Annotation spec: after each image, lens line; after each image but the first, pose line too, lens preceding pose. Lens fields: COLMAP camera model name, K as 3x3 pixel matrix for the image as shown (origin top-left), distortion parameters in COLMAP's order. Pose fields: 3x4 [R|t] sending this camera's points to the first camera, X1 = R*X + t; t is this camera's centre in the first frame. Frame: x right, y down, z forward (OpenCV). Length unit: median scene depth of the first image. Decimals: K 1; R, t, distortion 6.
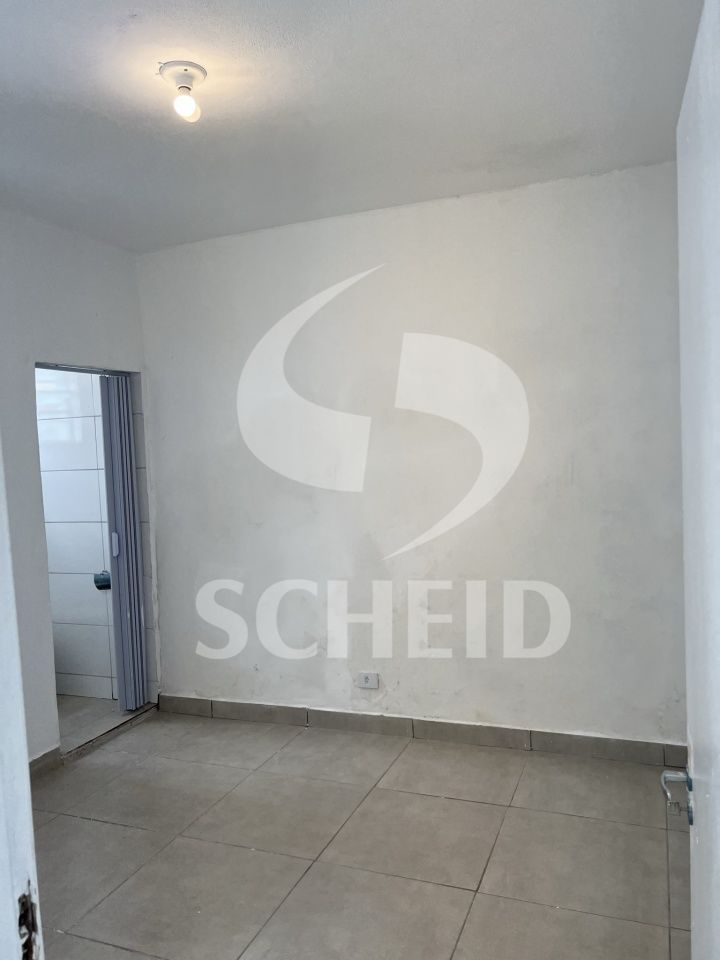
lens RADIAL K [[720.0, 0, 366.0], [0, 720.0, 489.6], [0, 0, 1]] dist [0.030203, -0.006803]
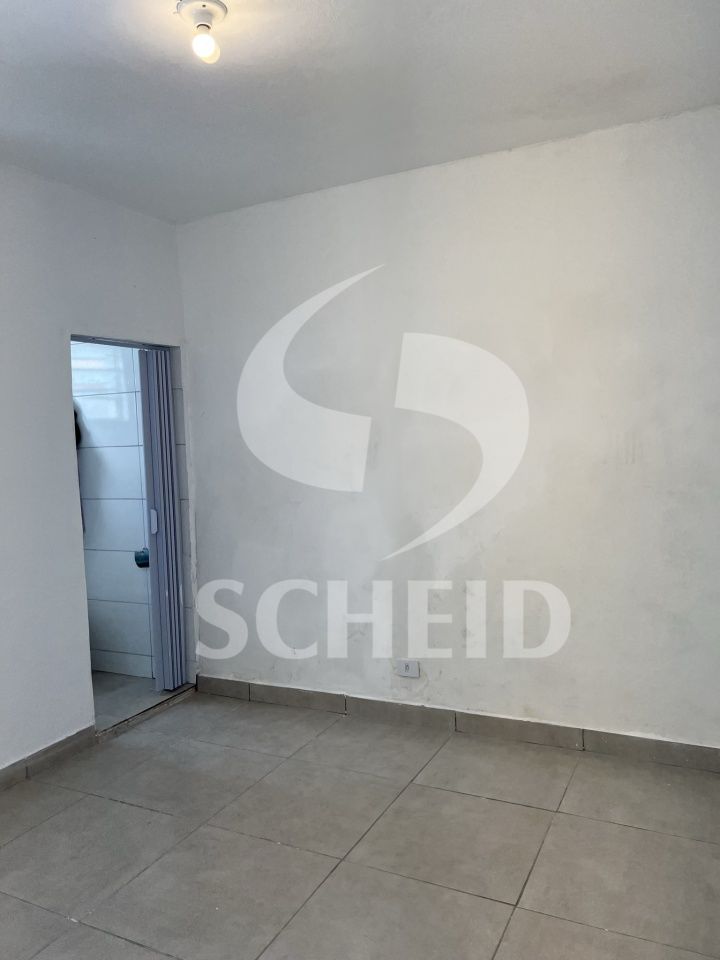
lens RADIAL K [[720.0, 0, 356.1], [0, 720.0, 483.6], [0, 0, 1]] dist [0.030203, -0.006803]
pose [[0.995391, 0.009609, -0.095418, 0.024168], [-0.008323, 0.999869, 0.013869, 0.009246], [0.095539, -0.013011, 0.995341, 0.056167]]
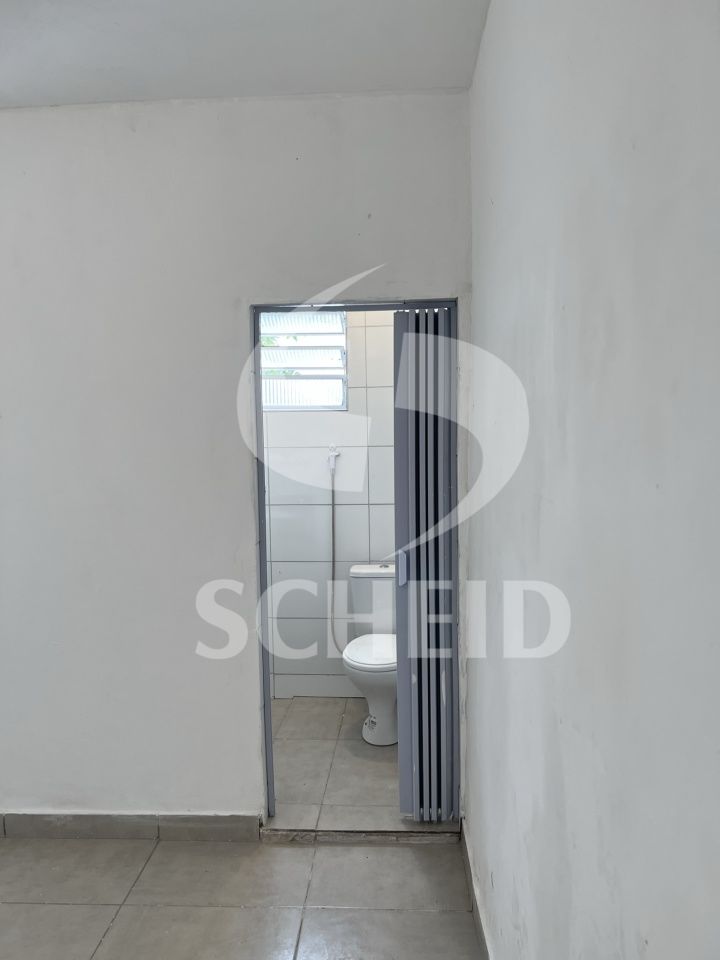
lens RADIAL K [[720.0, 0, 359.9], [0, 720.0, 483.7], [0, 0, 1]] dist [0.030203, -0.006803]
pose [[0.328270, 0.108456, -0.938337, 0.290376], [-0.054489, 0.993907, 0.095817, -0.070832], [0.943011, 0.019675, 0.332179, 0.851921]]
